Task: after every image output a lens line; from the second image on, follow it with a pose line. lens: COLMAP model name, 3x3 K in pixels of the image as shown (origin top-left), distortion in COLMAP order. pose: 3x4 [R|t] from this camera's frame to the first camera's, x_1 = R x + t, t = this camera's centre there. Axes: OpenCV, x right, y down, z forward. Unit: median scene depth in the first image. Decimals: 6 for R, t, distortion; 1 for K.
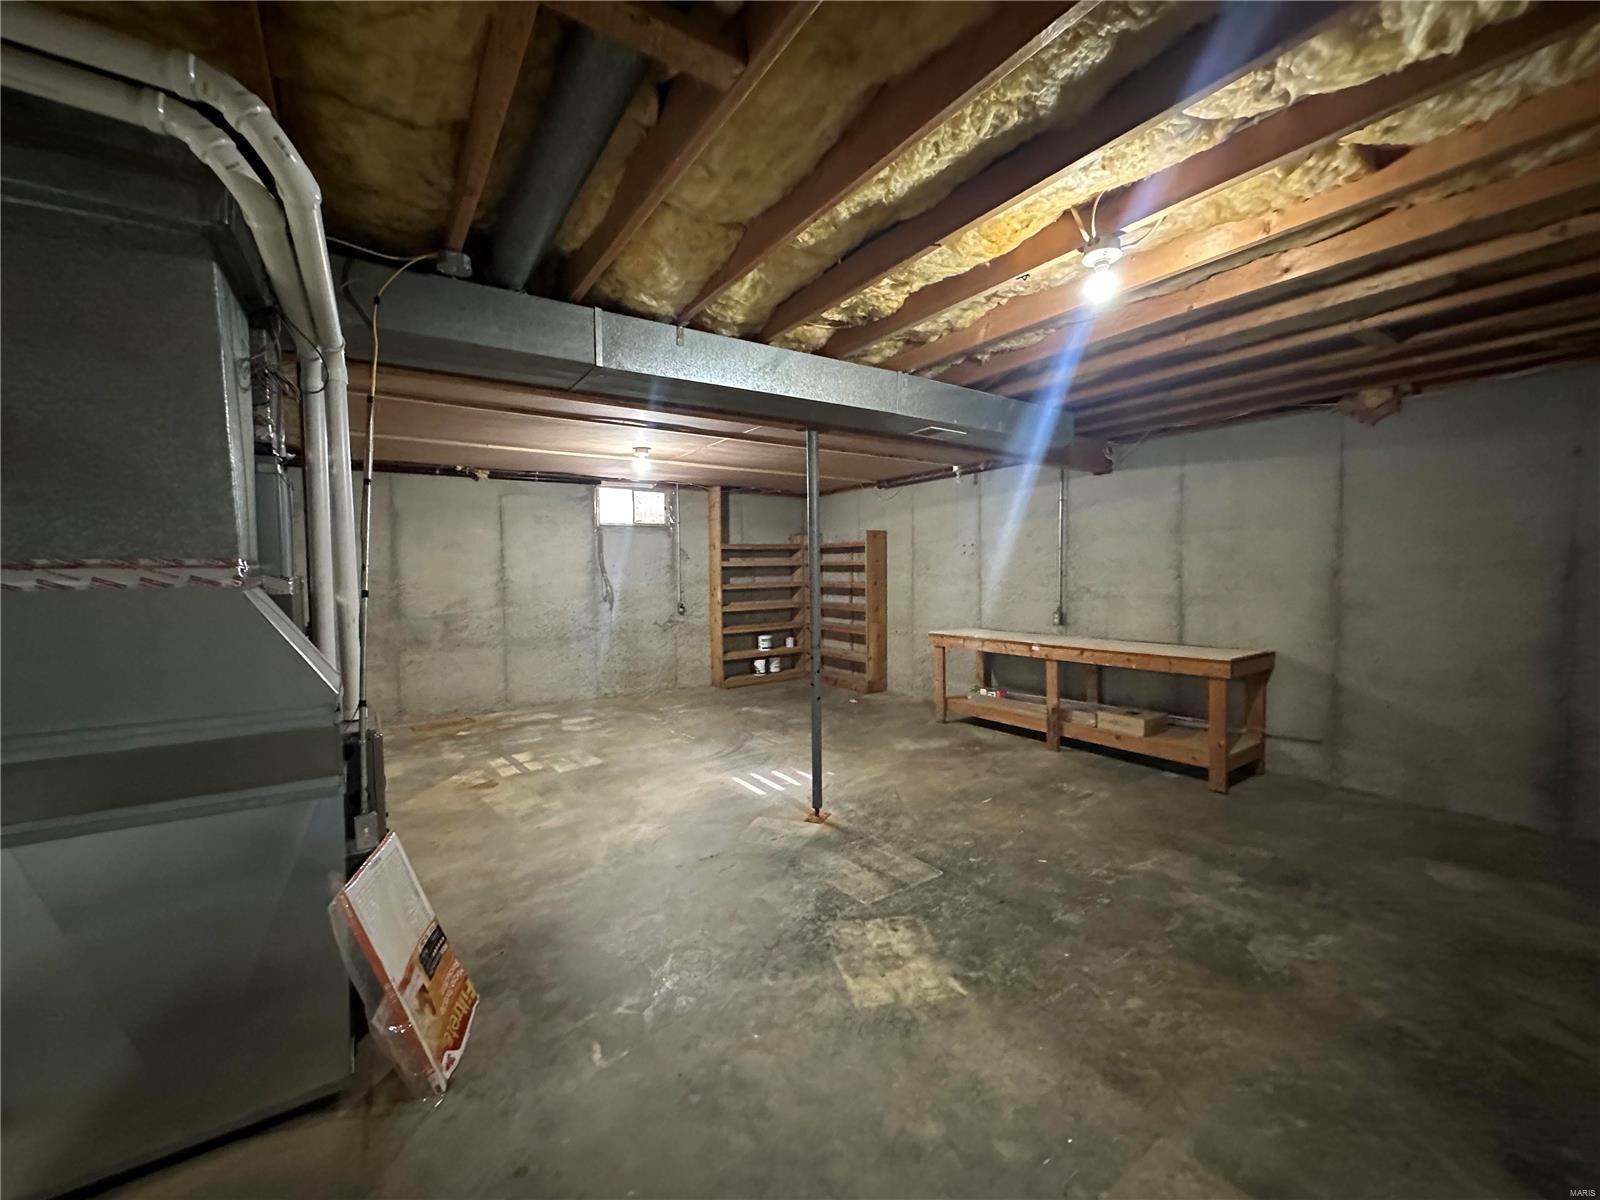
lens RADIAL K [[641.4, 0, 800.0], [0, 641.4, 600.0], [0, 0, 1]] dist [-0.001350, 0.000669]
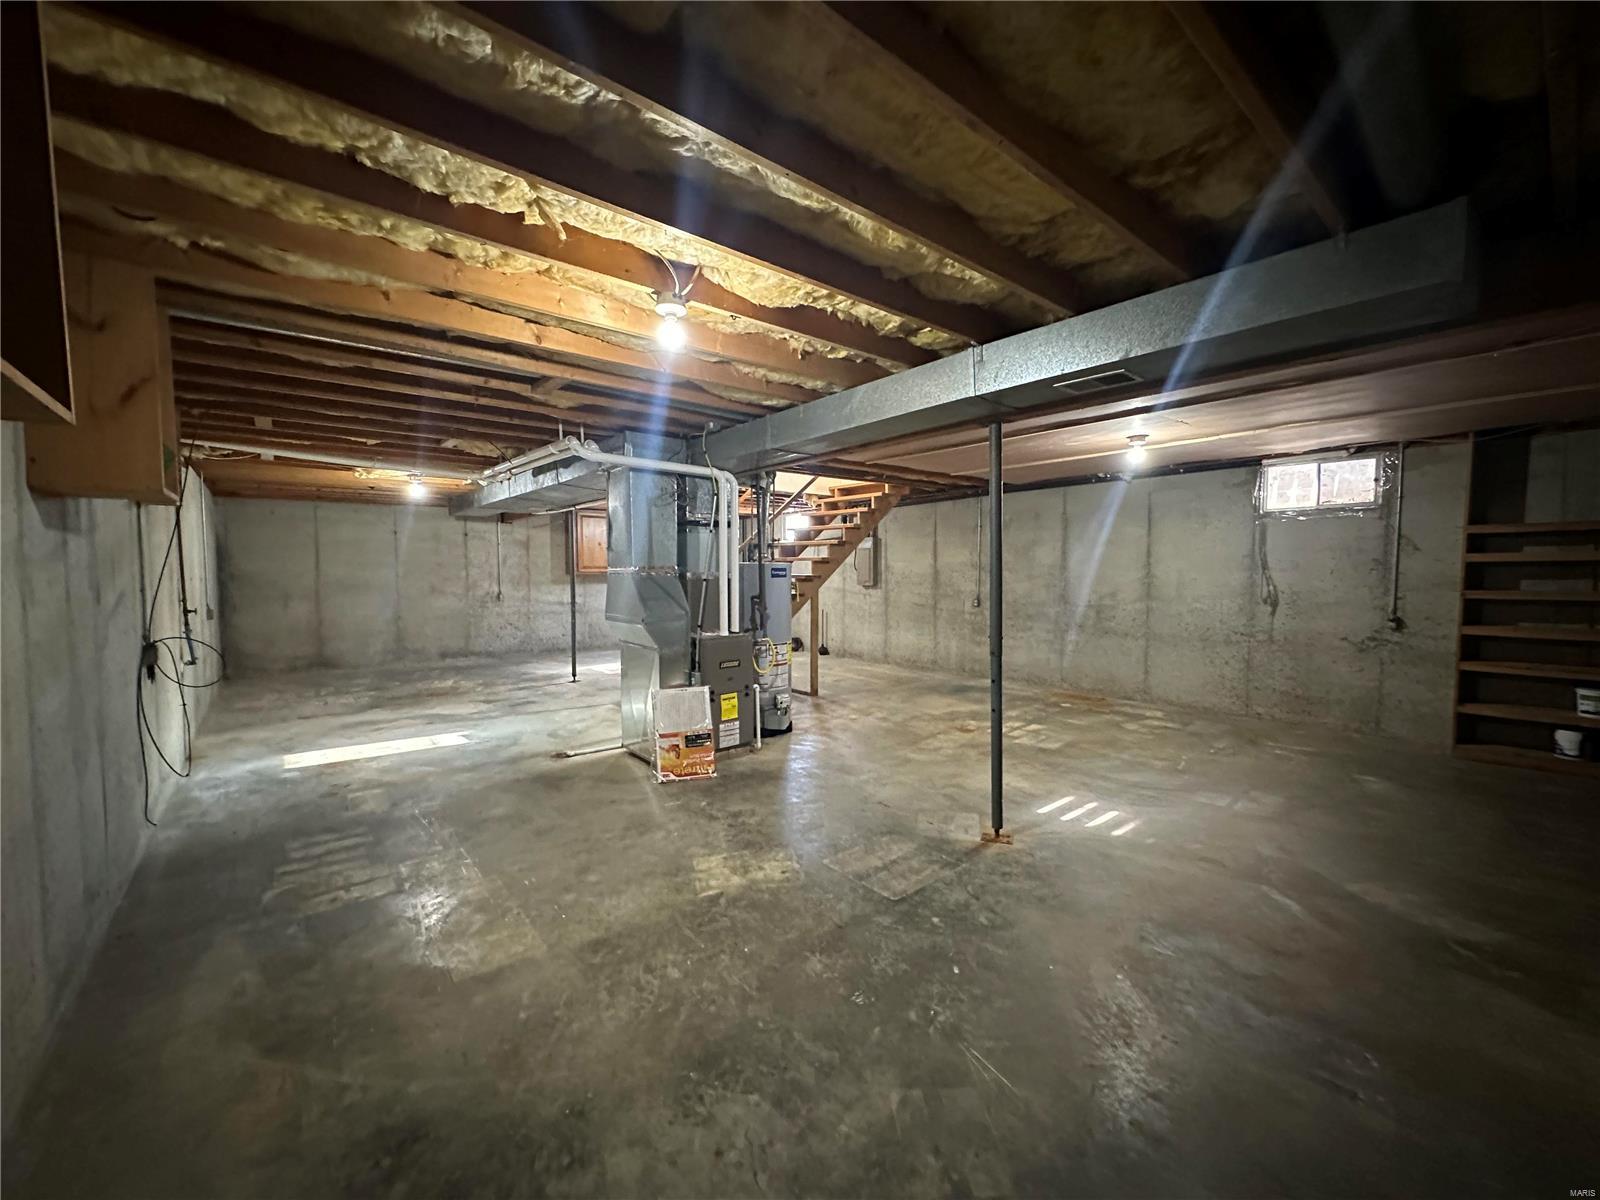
lens RADIAL K [[641.4, 0, 800.0], [0, 641.4, 600.0], [0, 0, 1]] dist [-0.001350, 0.000669]
pose [[0.085701, 0.061414, -0.994426, 0.675313], [-0.044588, 0.997335, 0.057751, -0.034332], [0.995323, 0.039391, 0.088211, 0.463451]]
